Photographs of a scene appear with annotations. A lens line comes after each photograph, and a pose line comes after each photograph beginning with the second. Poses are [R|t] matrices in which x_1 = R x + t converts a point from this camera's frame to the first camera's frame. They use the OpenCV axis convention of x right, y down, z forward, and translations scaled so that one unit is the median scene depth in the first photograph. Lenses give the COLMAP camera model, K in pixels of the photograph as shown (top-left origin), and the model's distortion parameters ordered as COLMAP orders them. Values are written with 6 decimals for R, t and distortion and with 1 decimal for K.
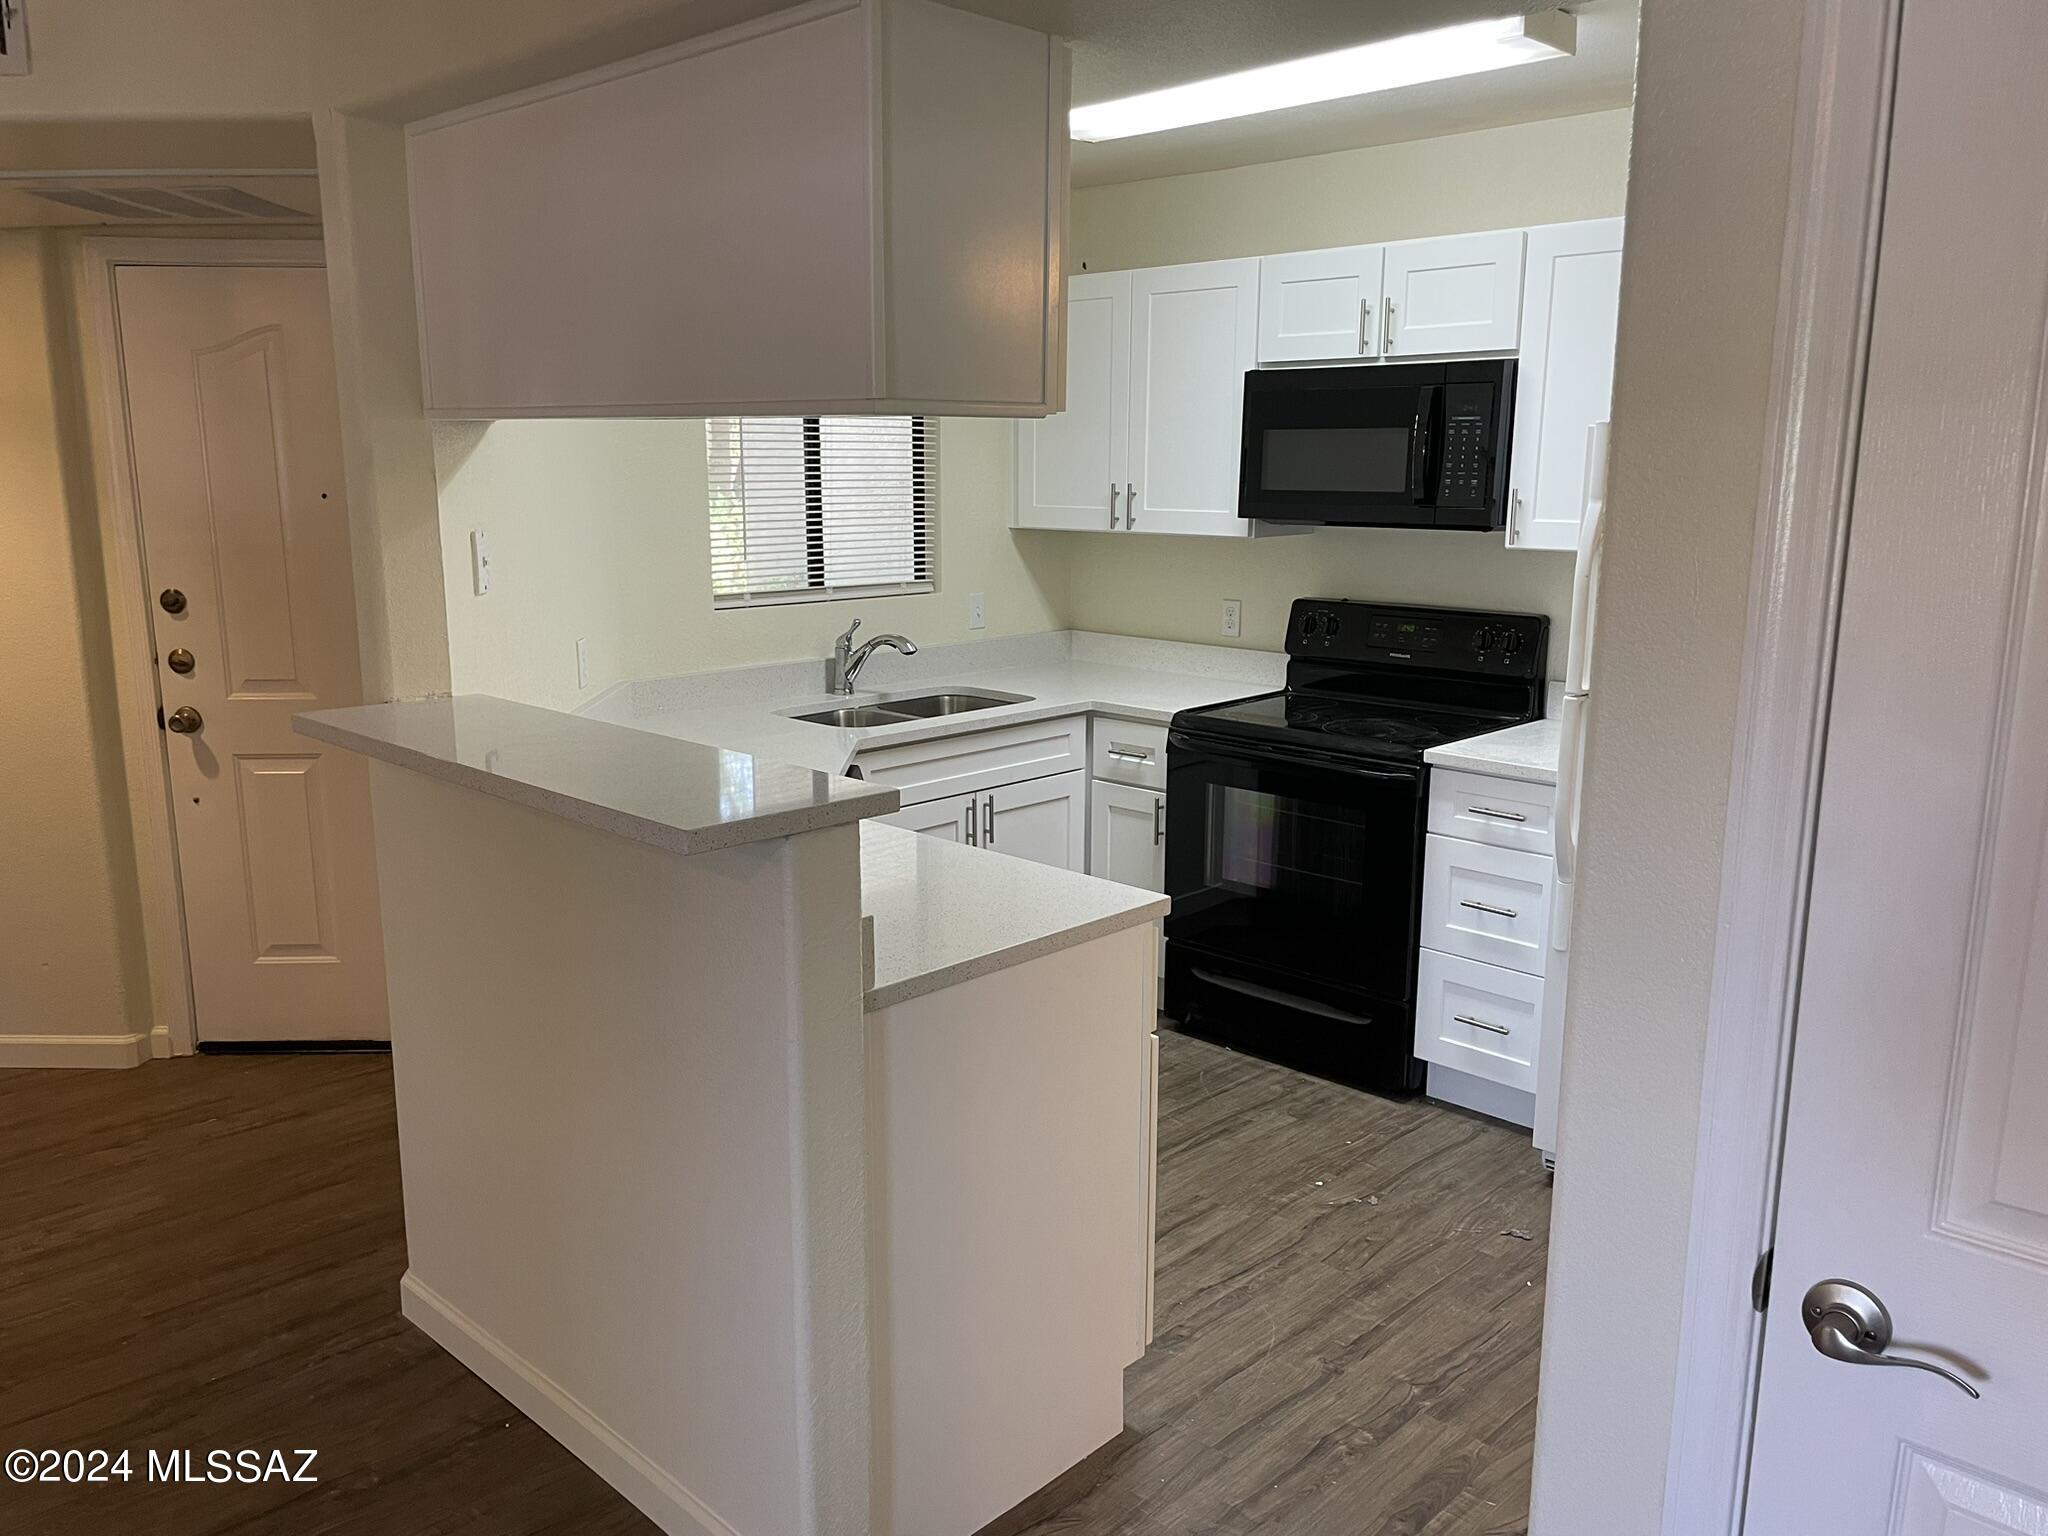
lens RADIAL K [[1548.1, 0, 1024.0], [0, 1548.1, 768.0], [0, 0, 1]] dist [0.080308, -0.096928]
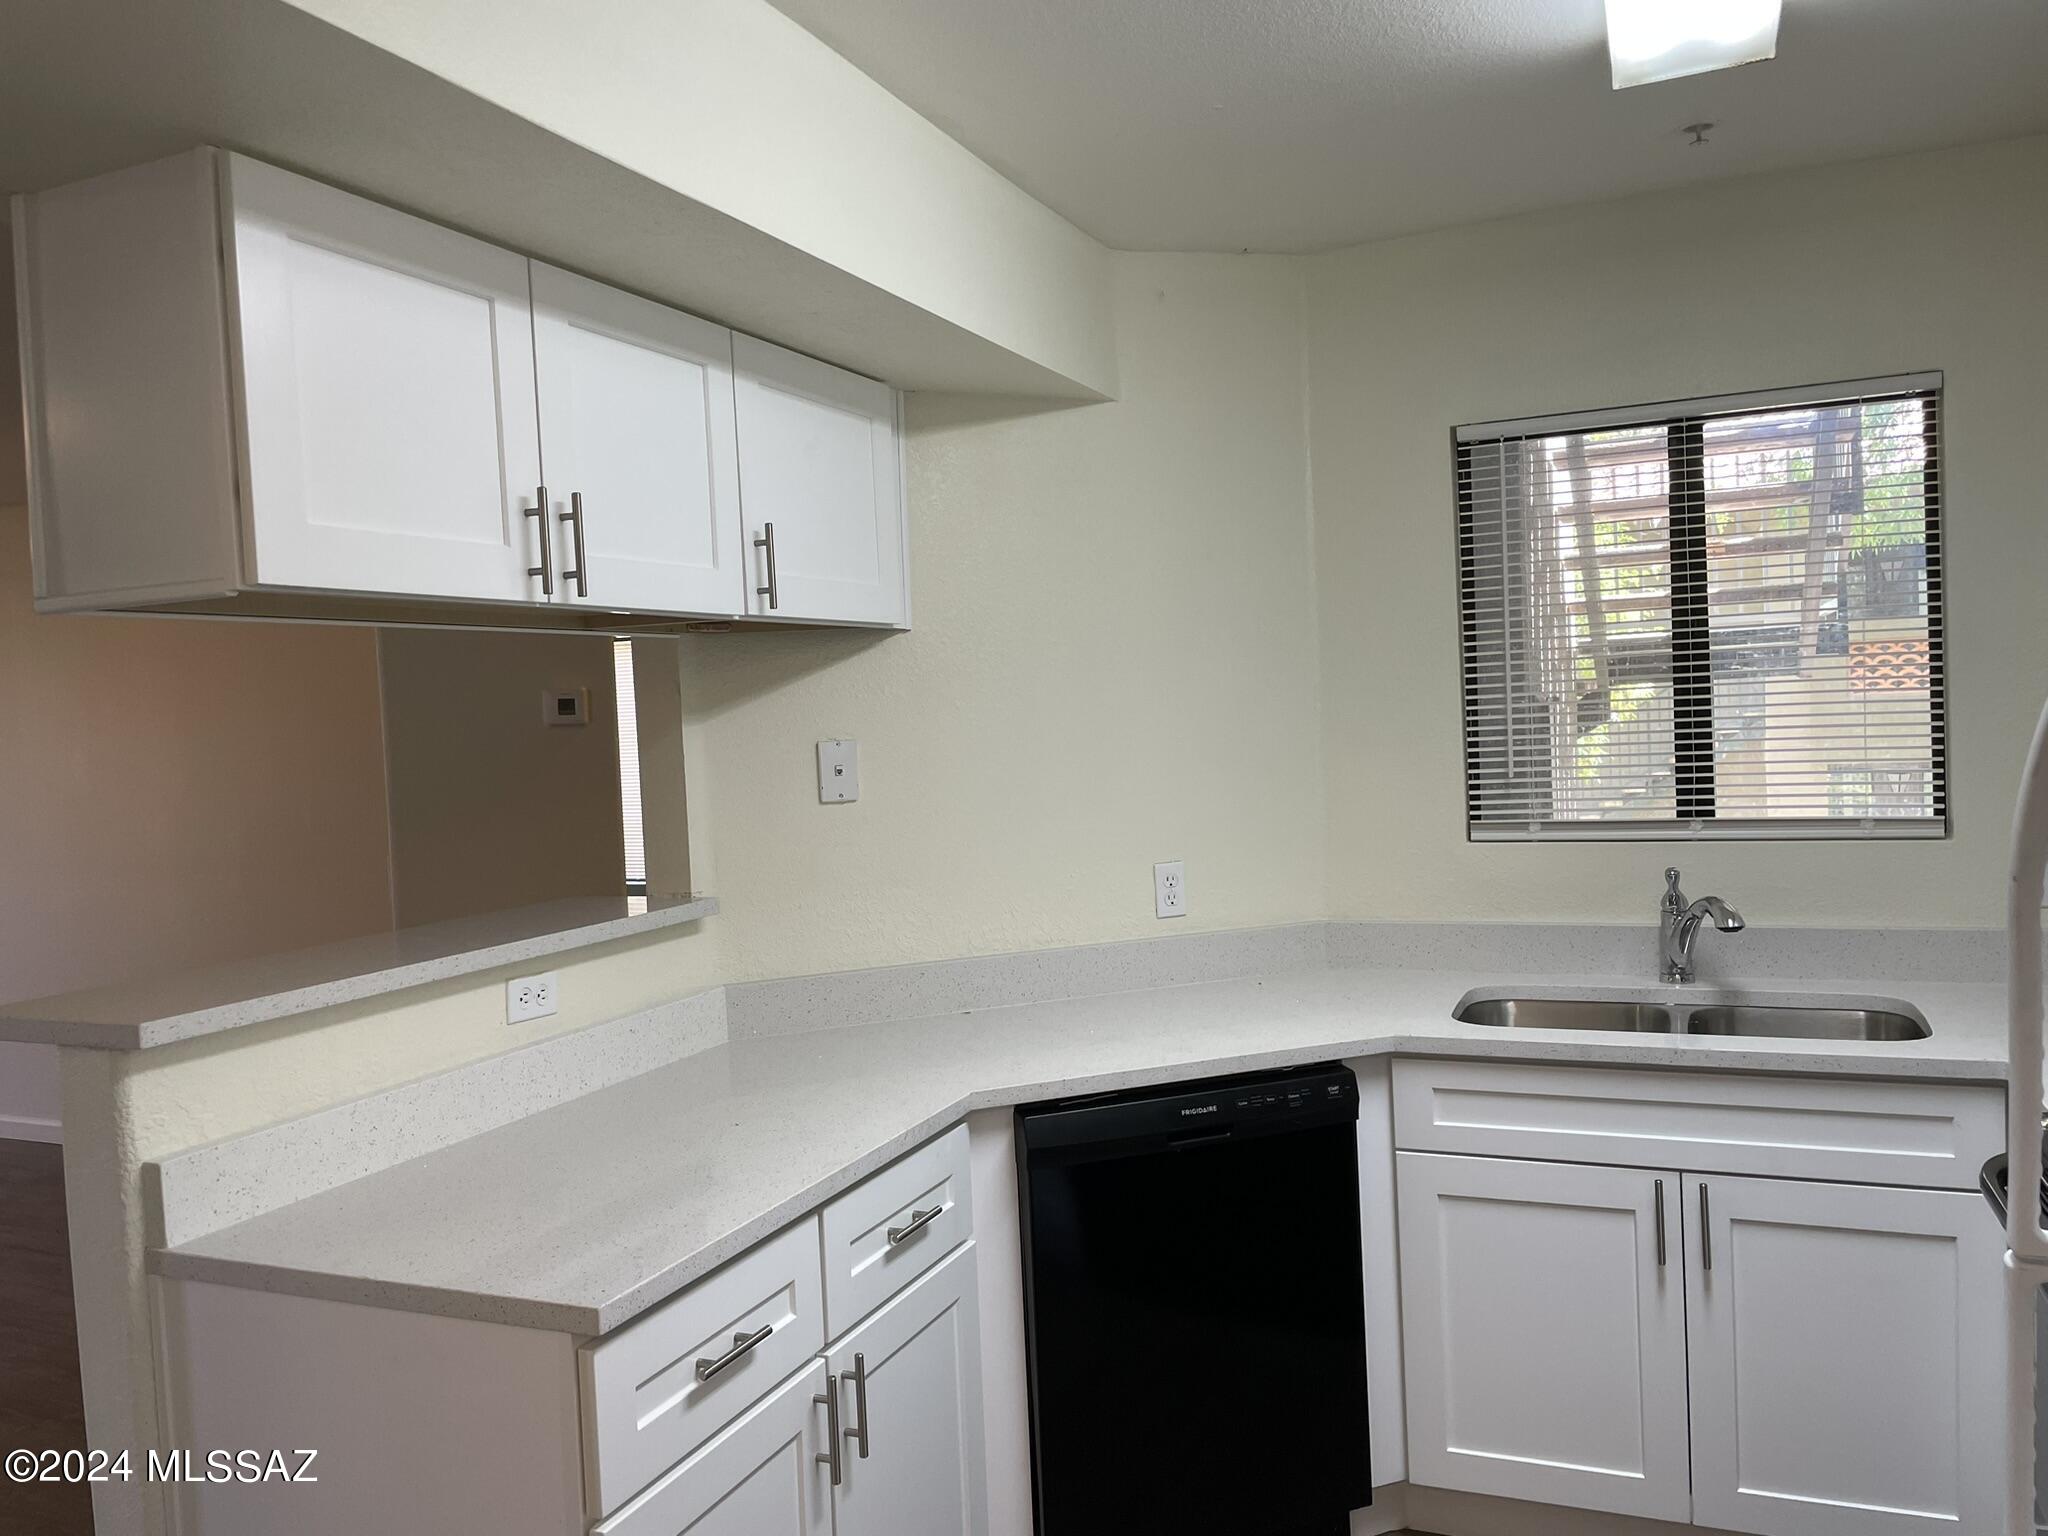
lens RADIAL K [[1548.1, 0, 1024.0], [0, 1548.1, 768.0], [0, 0, 1]] dist [0.080308, -0.096928]
pose [[0.345948, 0.013711, -0.938154, 0.469080], [-0.139628, 0.989511, -0.037027, -0.084924], [0.927806, 0.143802, 0.344234, 0.575771]]
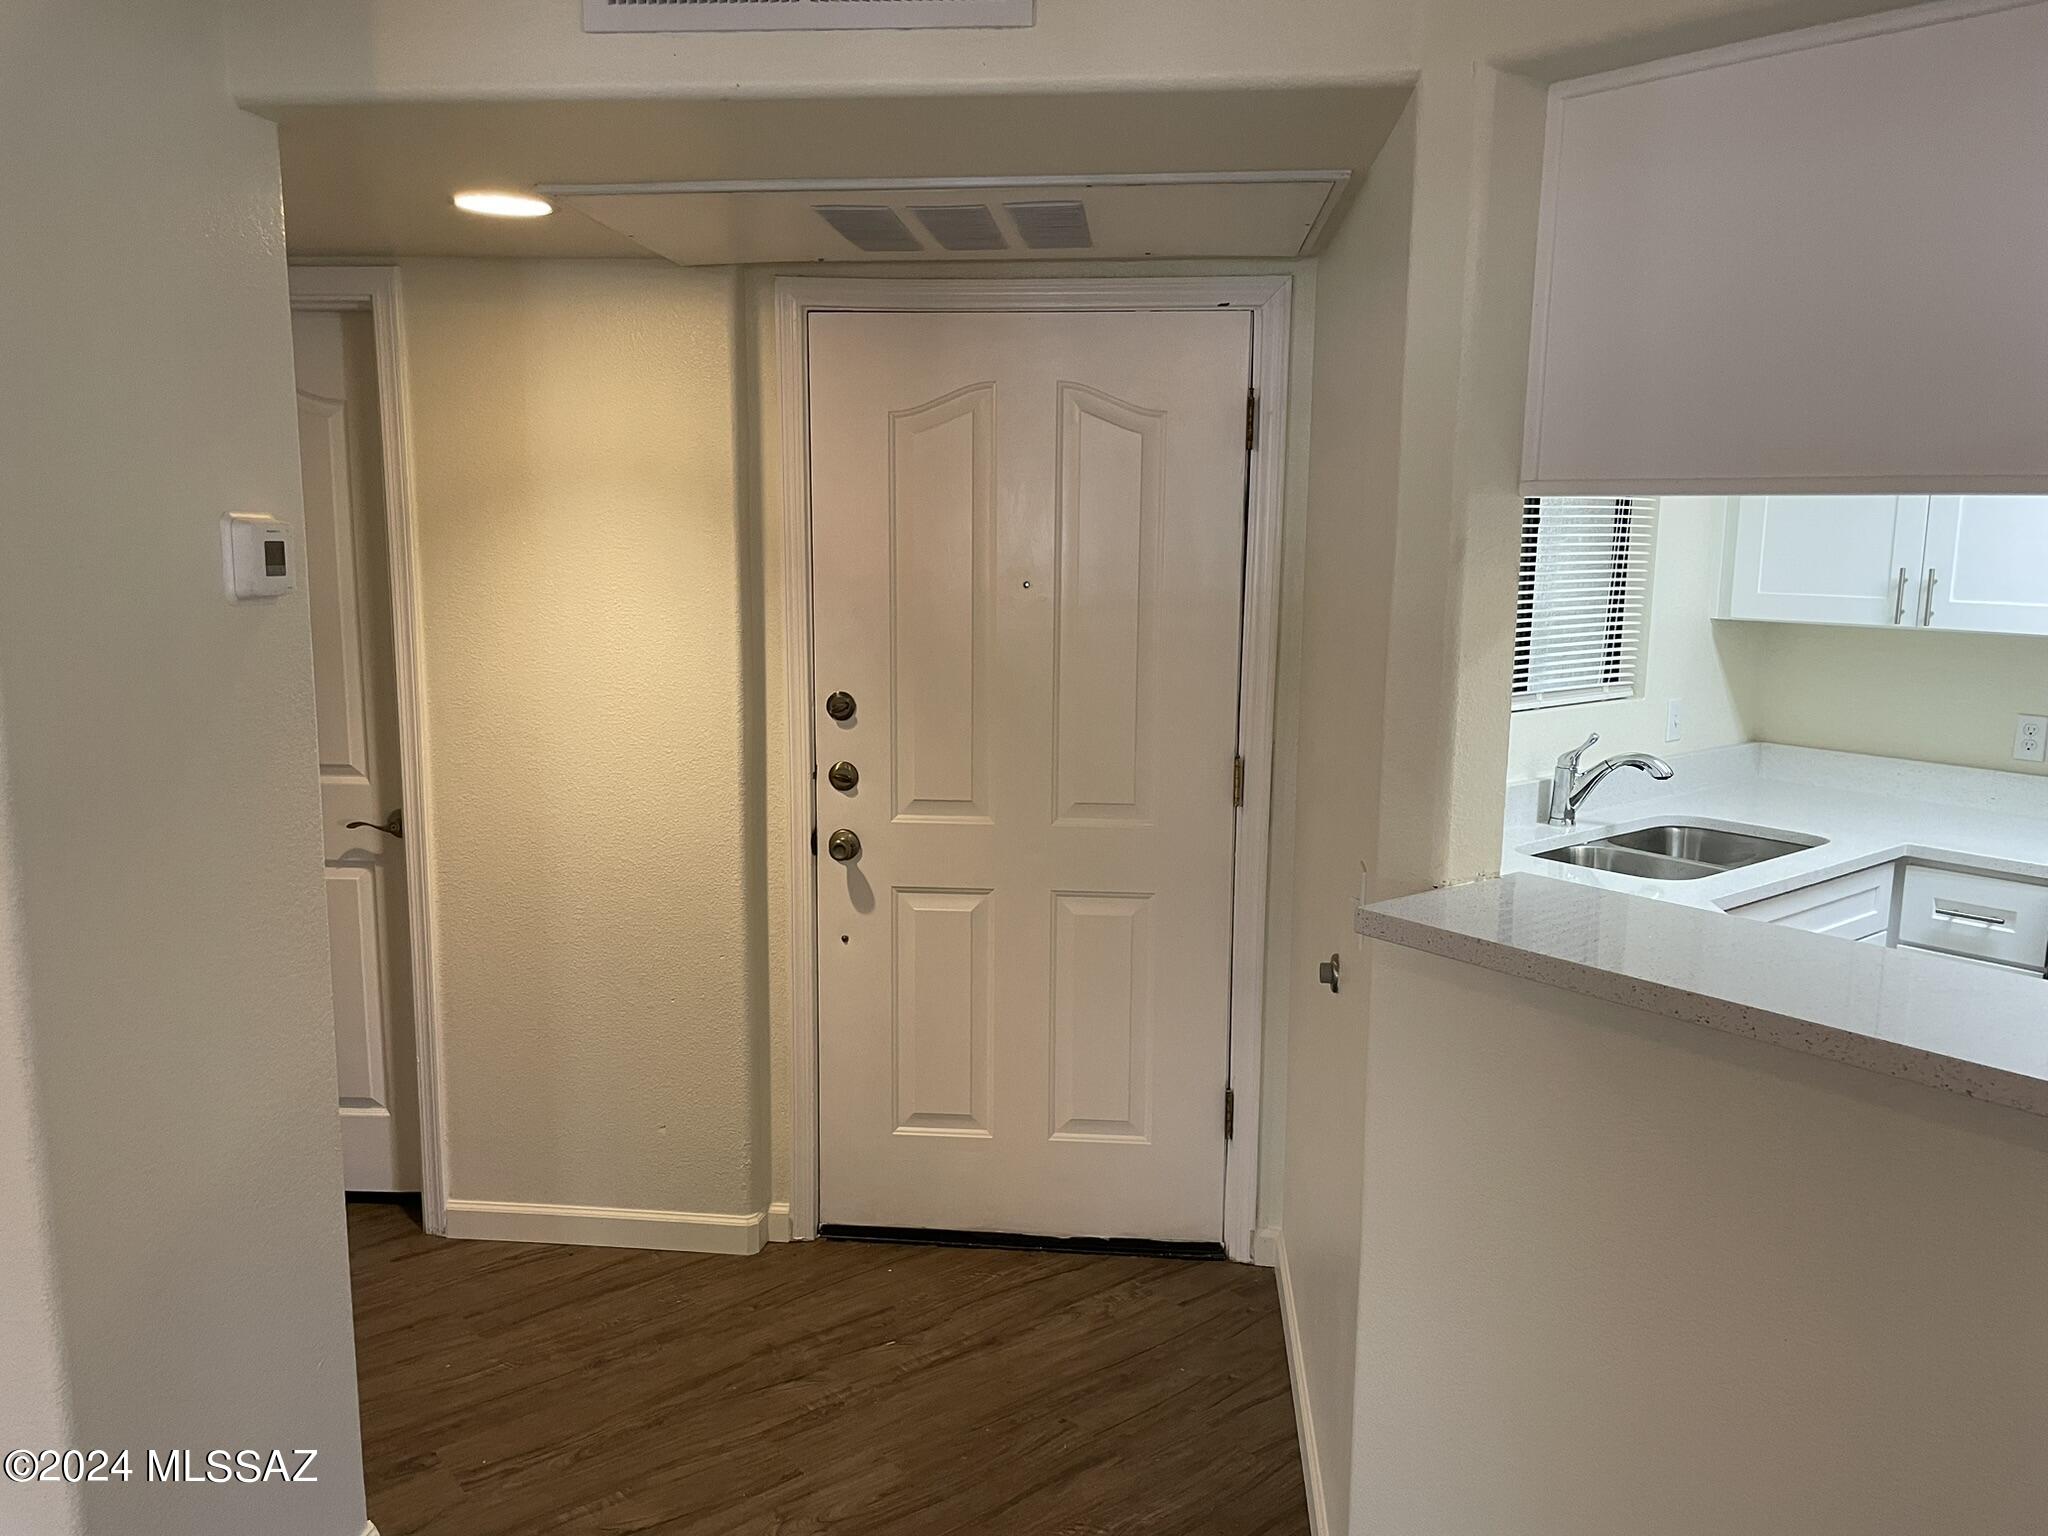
lens RADIAL K [[1548.1, 0, 1024.0], [0, 1548.1, 768.0], [0, 0, 1]] dist [0.080308, -0.096928]
pose [[0.993639, 0.024282, -0.109965, -0.351705], [-0.028642, 0.998858, -0.038243, -0.043591], [0.108911, 0.041149, 0.993199, 0.182285]]
